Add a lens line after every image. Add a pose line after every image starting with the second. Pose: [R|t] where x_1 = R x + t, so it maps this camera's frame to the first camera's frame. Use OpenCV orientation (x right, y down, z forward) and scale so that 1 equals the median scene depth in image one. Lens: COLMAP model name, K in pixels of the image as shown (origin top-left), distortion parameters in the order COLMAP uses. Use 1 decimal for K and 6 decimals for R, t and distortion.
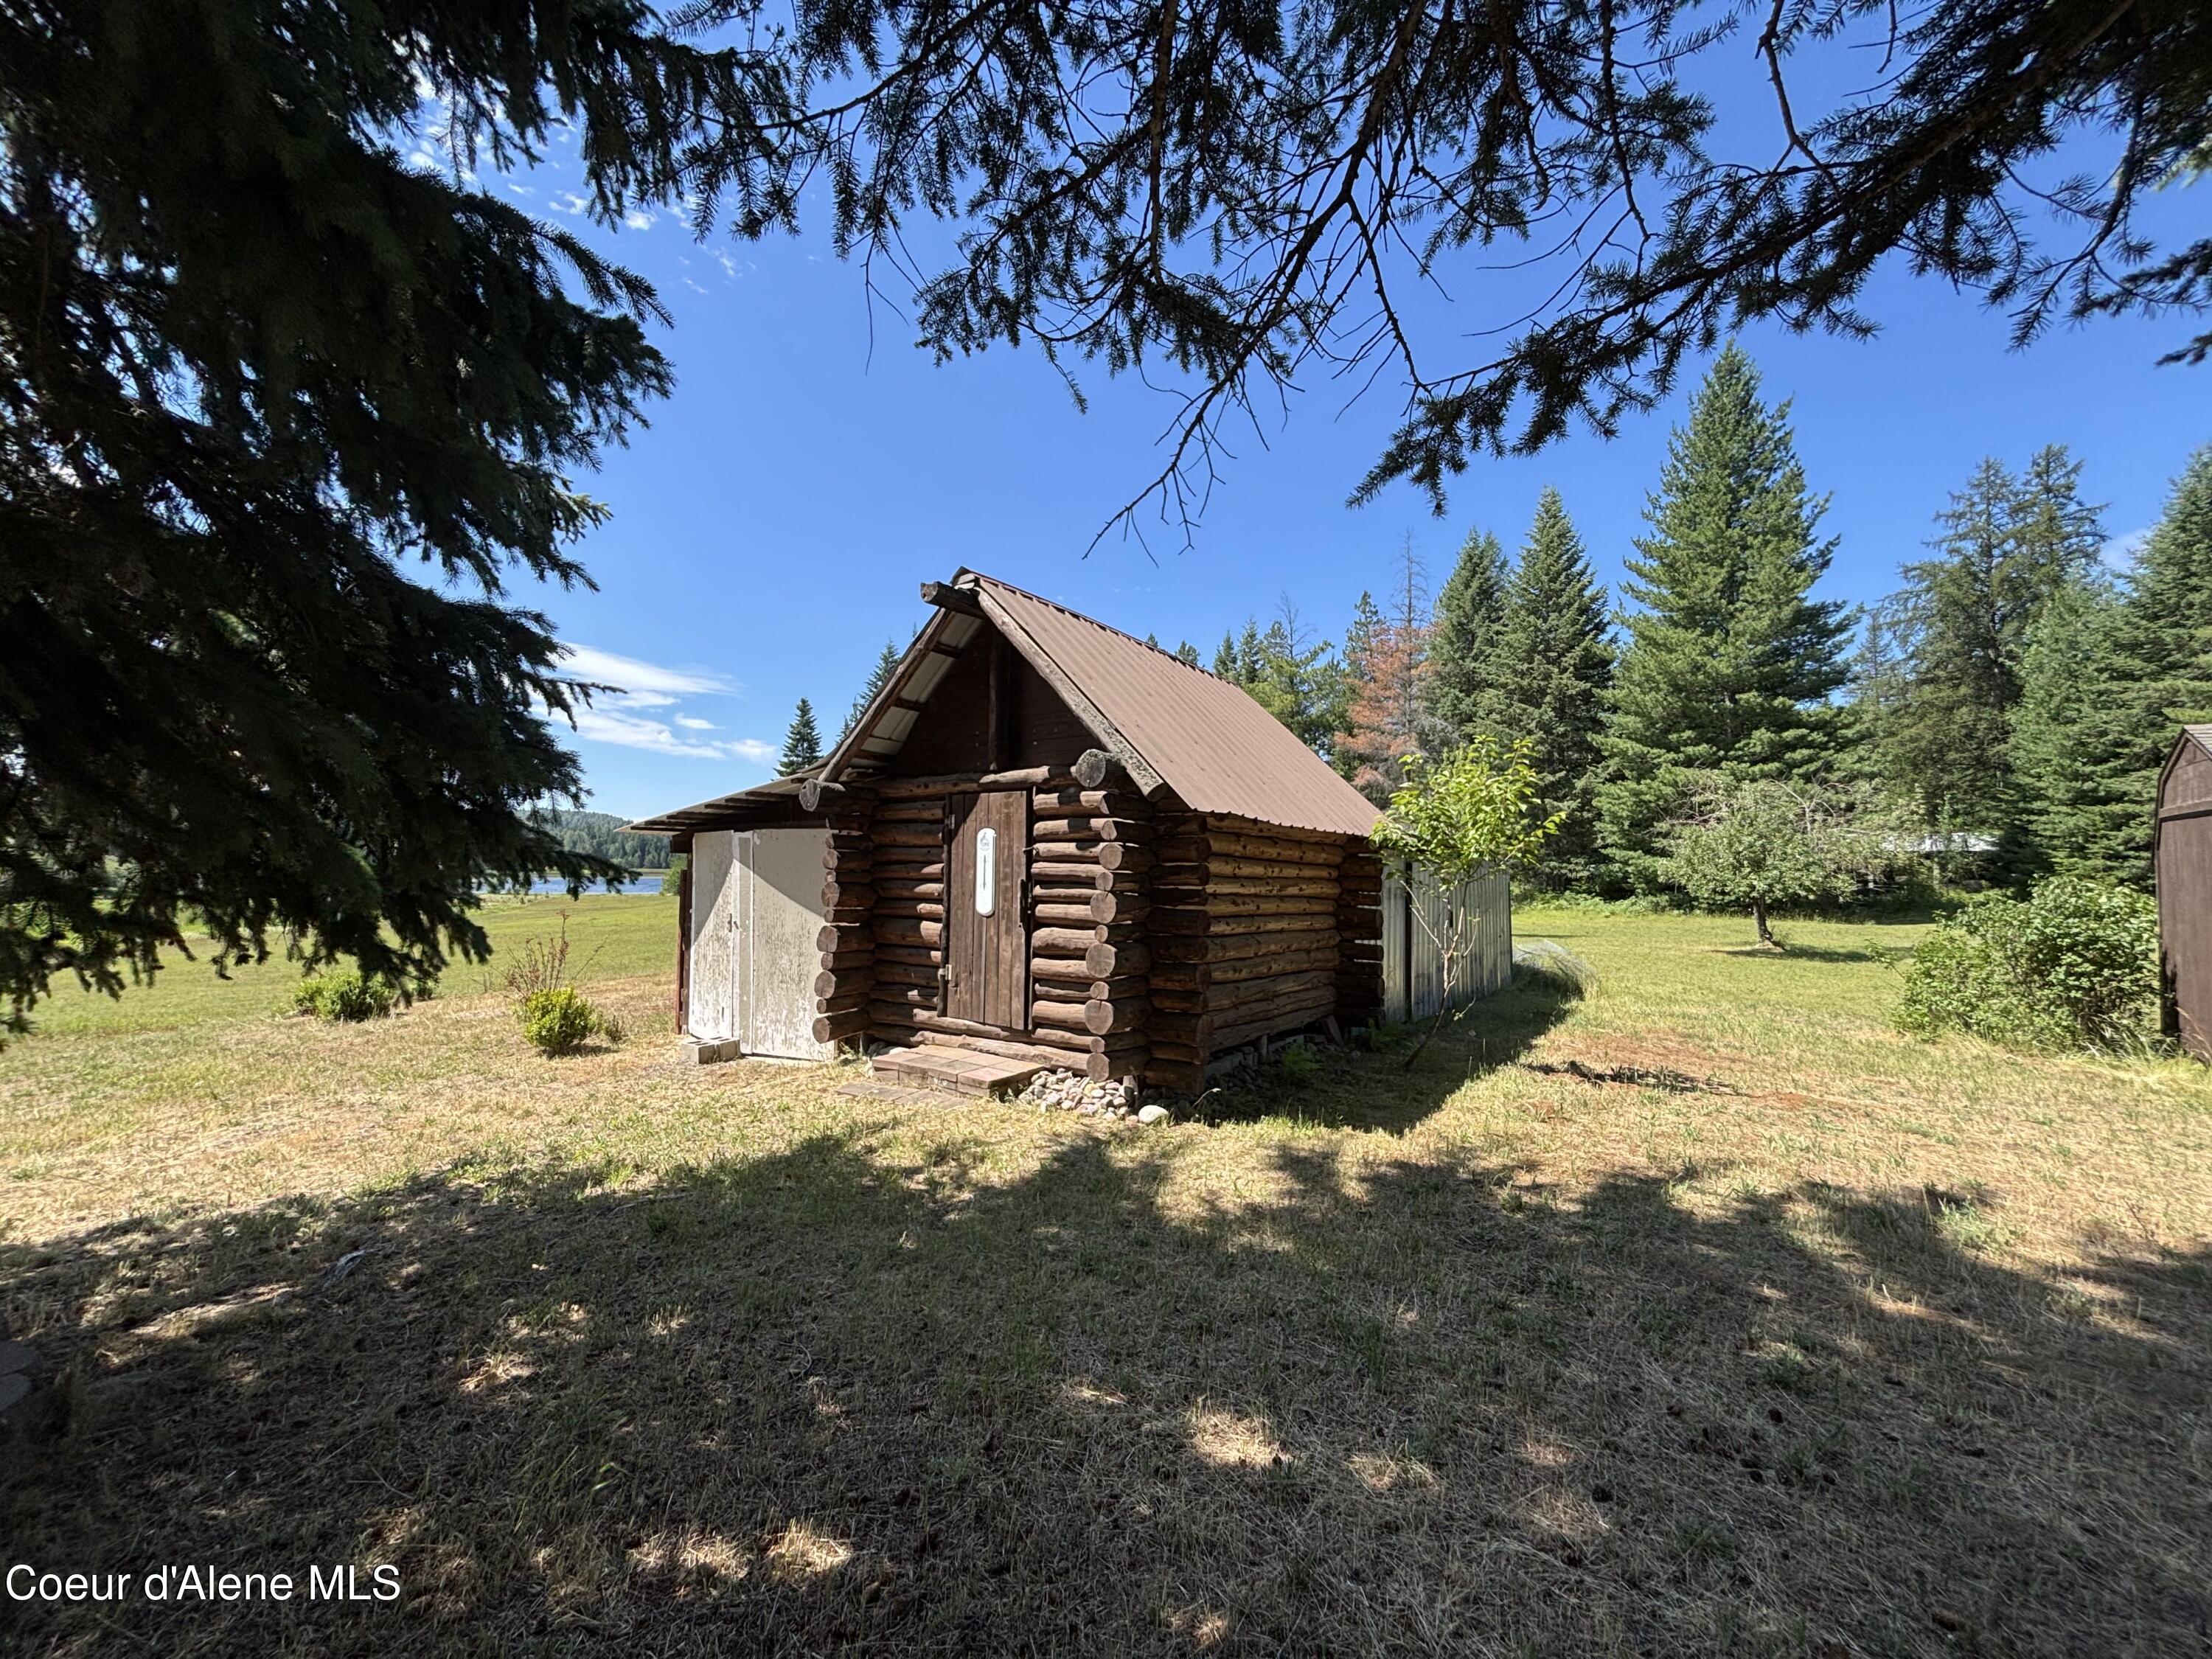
lens RADIAL K [[888.0, 0, 1106.0], [0, 888.0, 829.5], [0, 0, 1]] dist [0.005766, -0.001004]
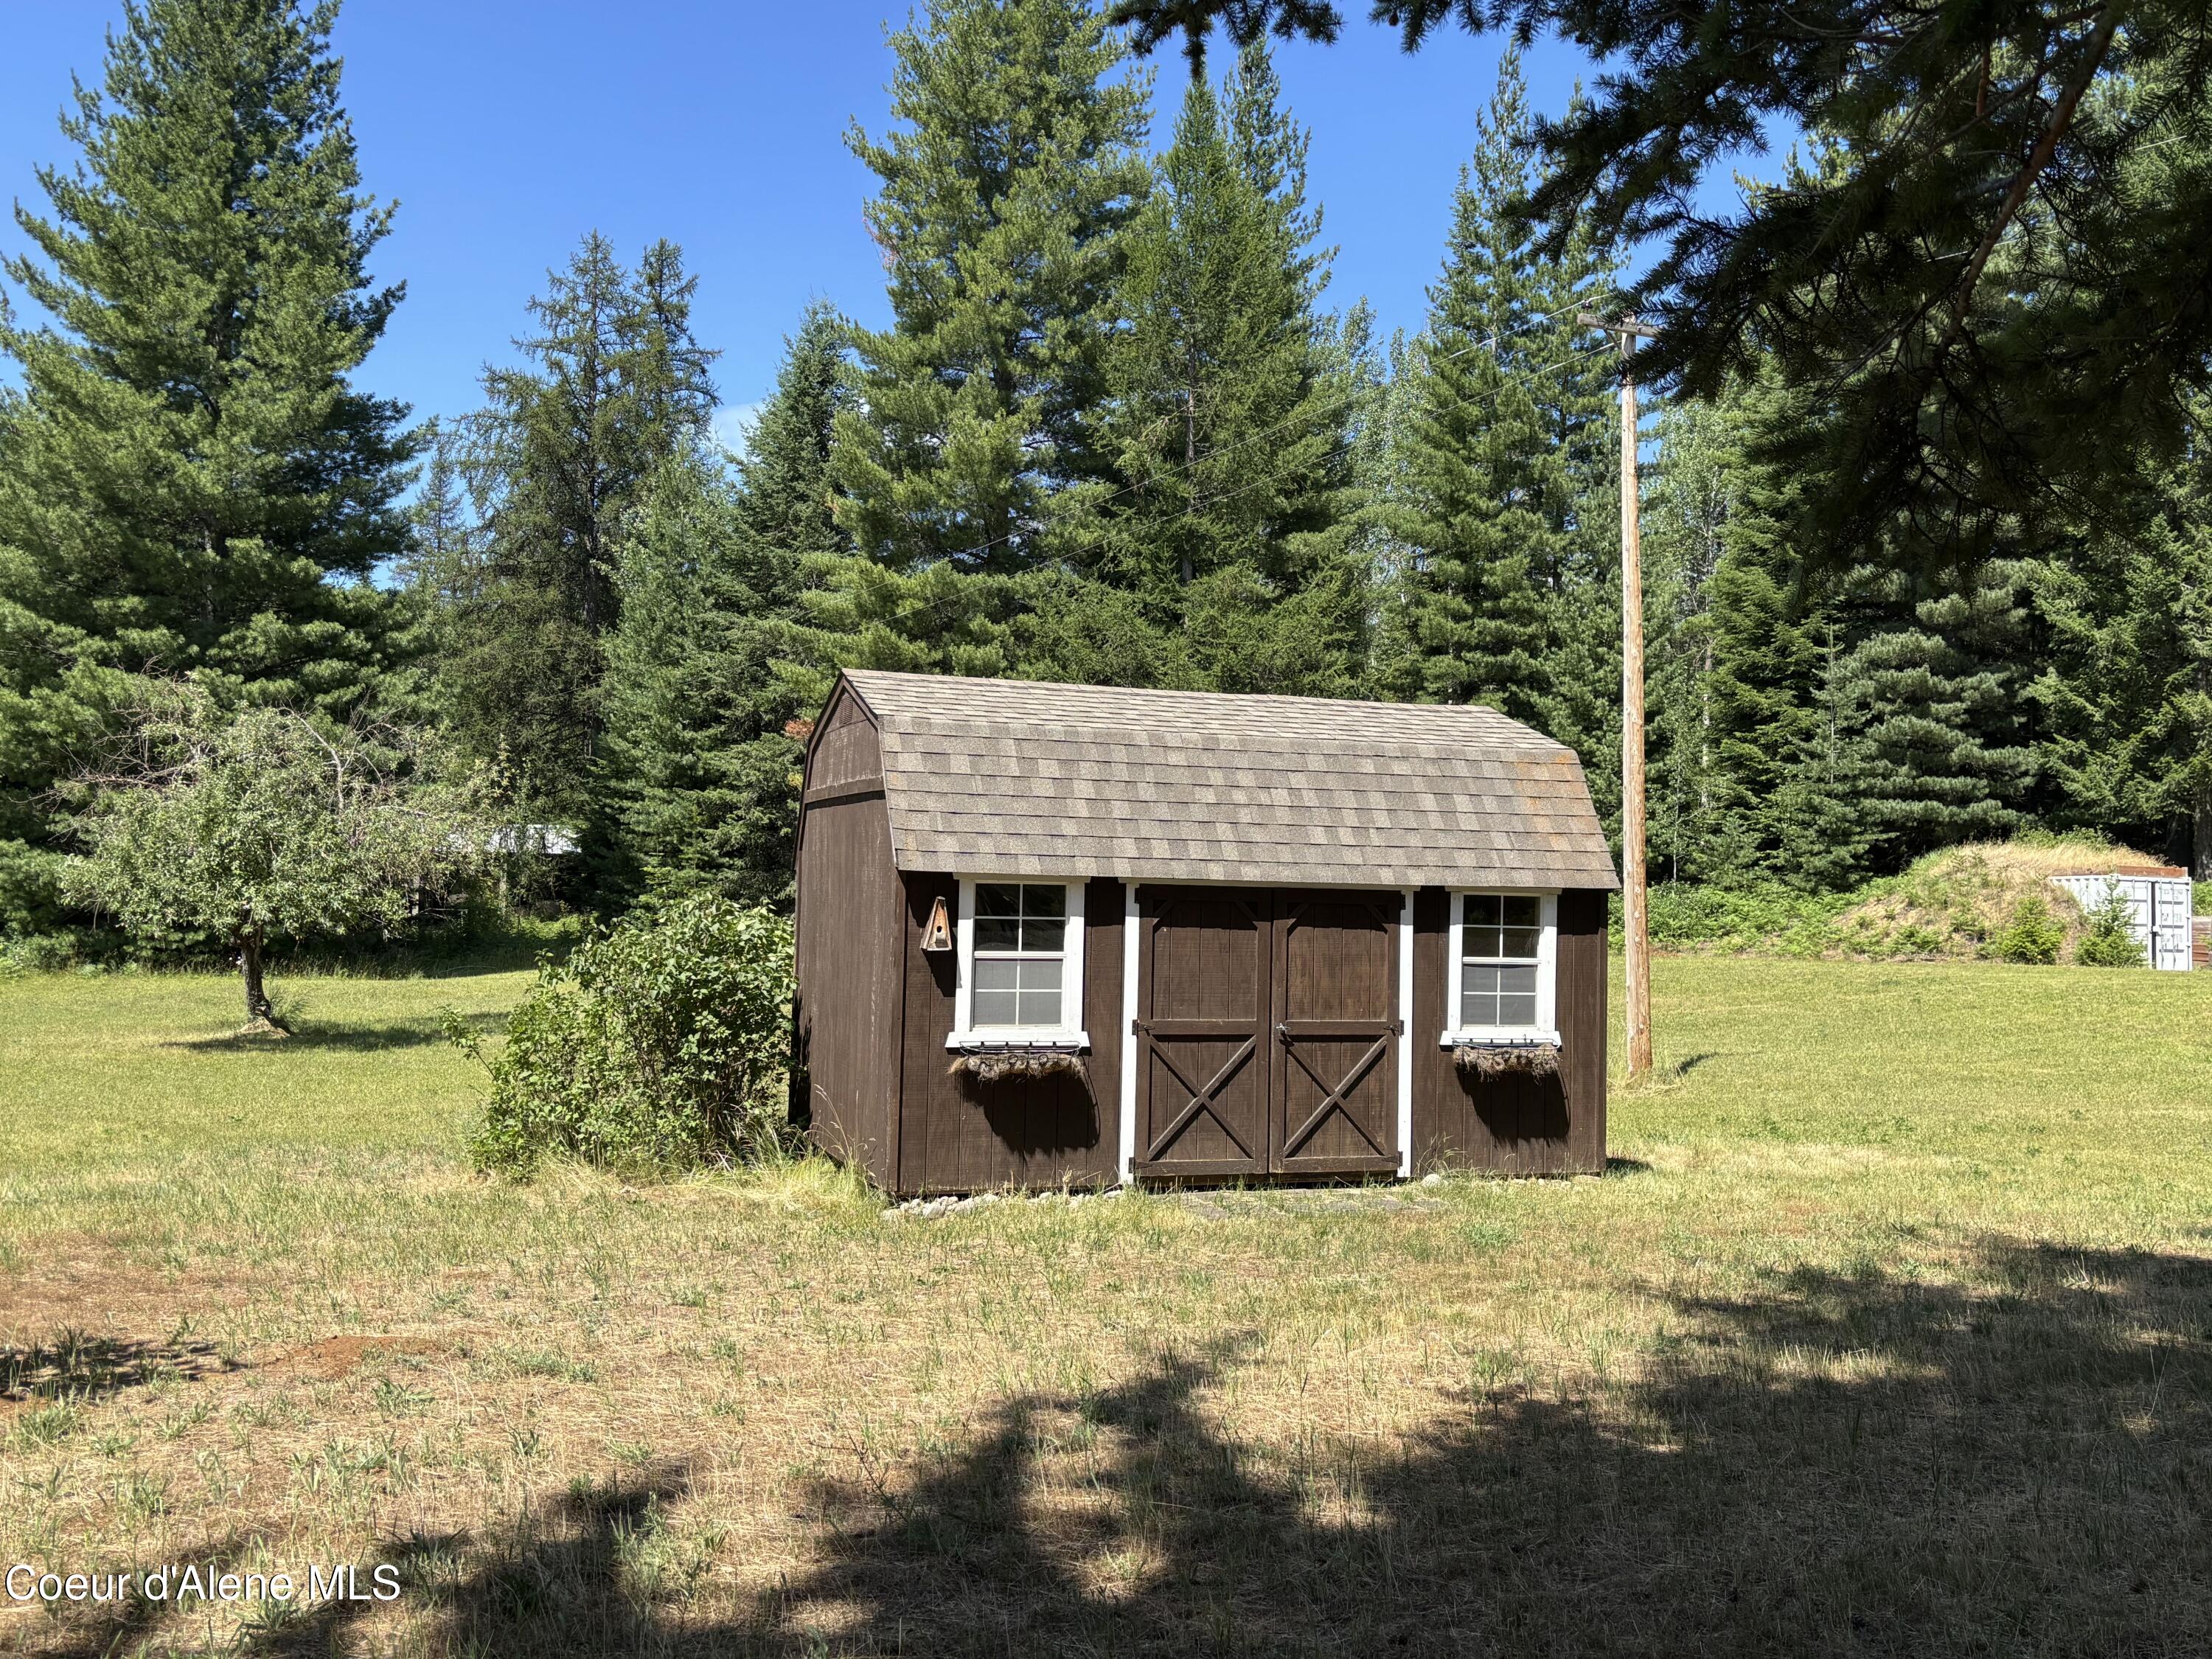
lens RADIAL K [[1884.3, 0, 1102.9], [0, 1884.3, 819.4], [0, 0, 1]] dist [0.037234, -0.005035]
pose [[0.489622, 0.035273, 0.871221, 0.011532], [-0.046434, 0.998818, -0.014344, 0.002072], [-0.870698, -0.033432, 0.490681, 0.024270]]
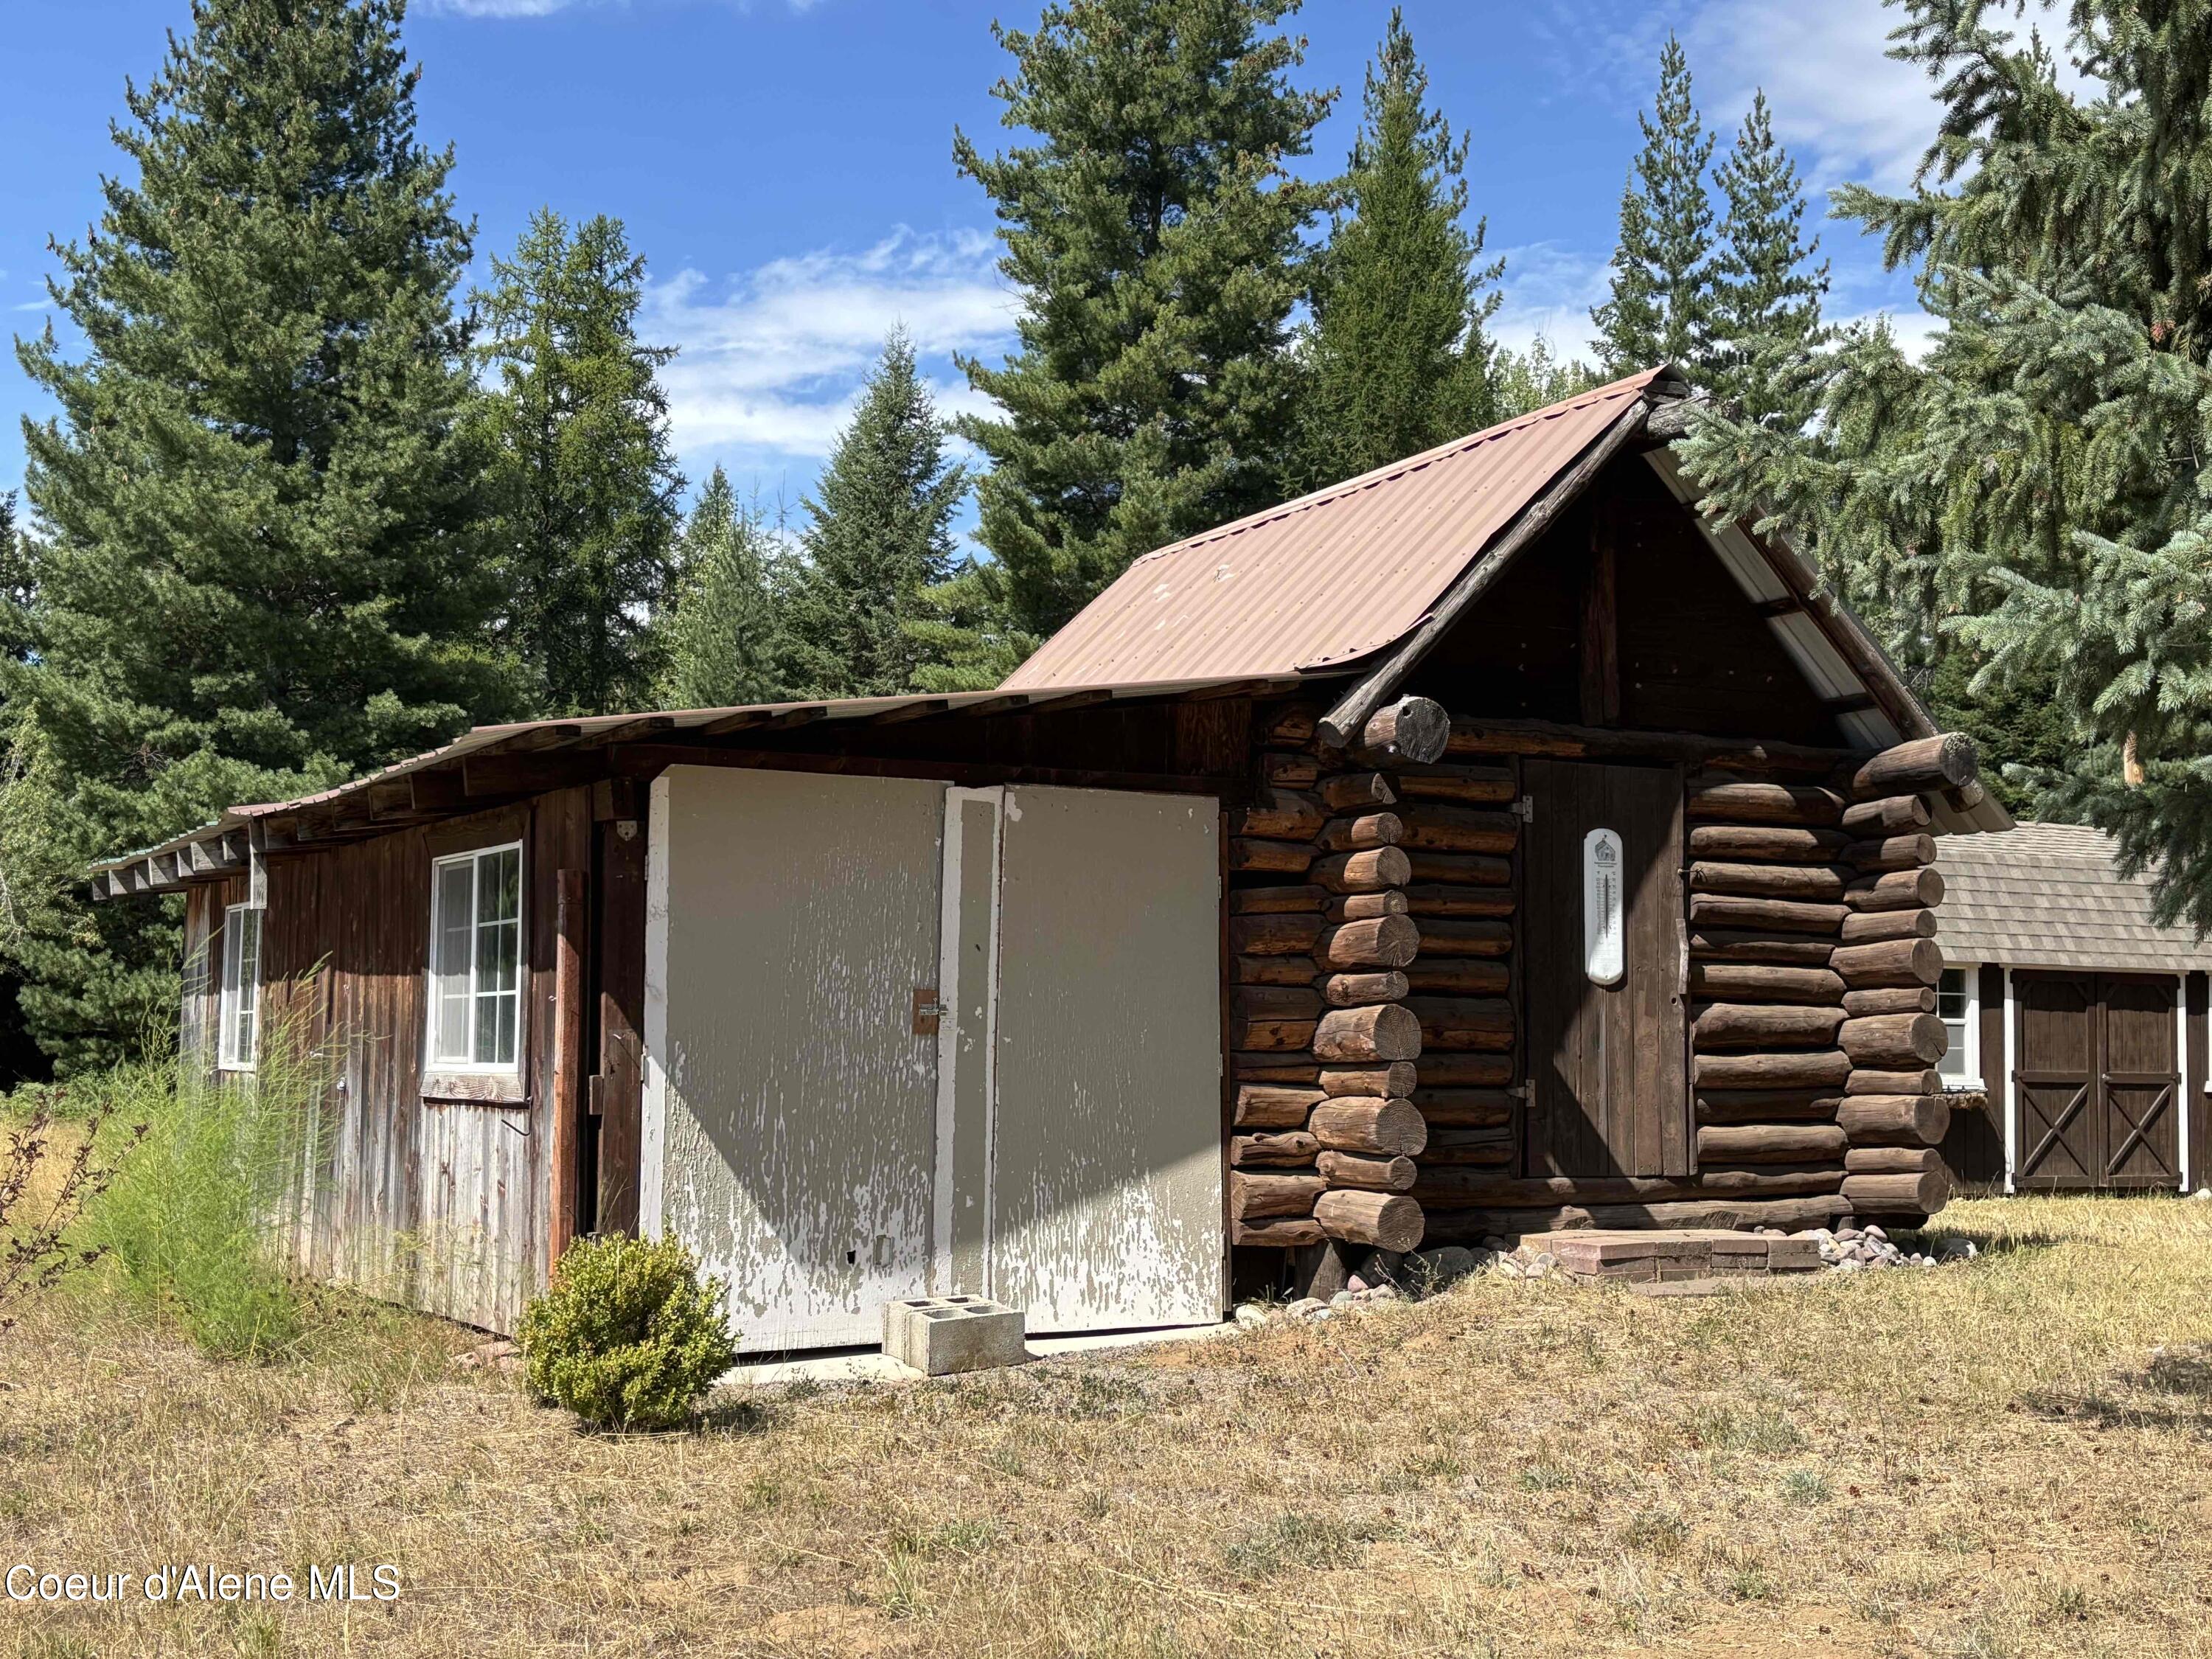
lens RADIAL K [[2593.4, 0, 1028.0], [0, 2593.4, 829.6], [0, 0, 1]] dist [0.349449, -1.179344]
pose [[0.427540, 0.070565, 0.901238, -0.388524], [-0.045388, 0.997367, -0.056560, 0.023206], [-0.902856, -0.016723, 0.429617, 0.129905]]
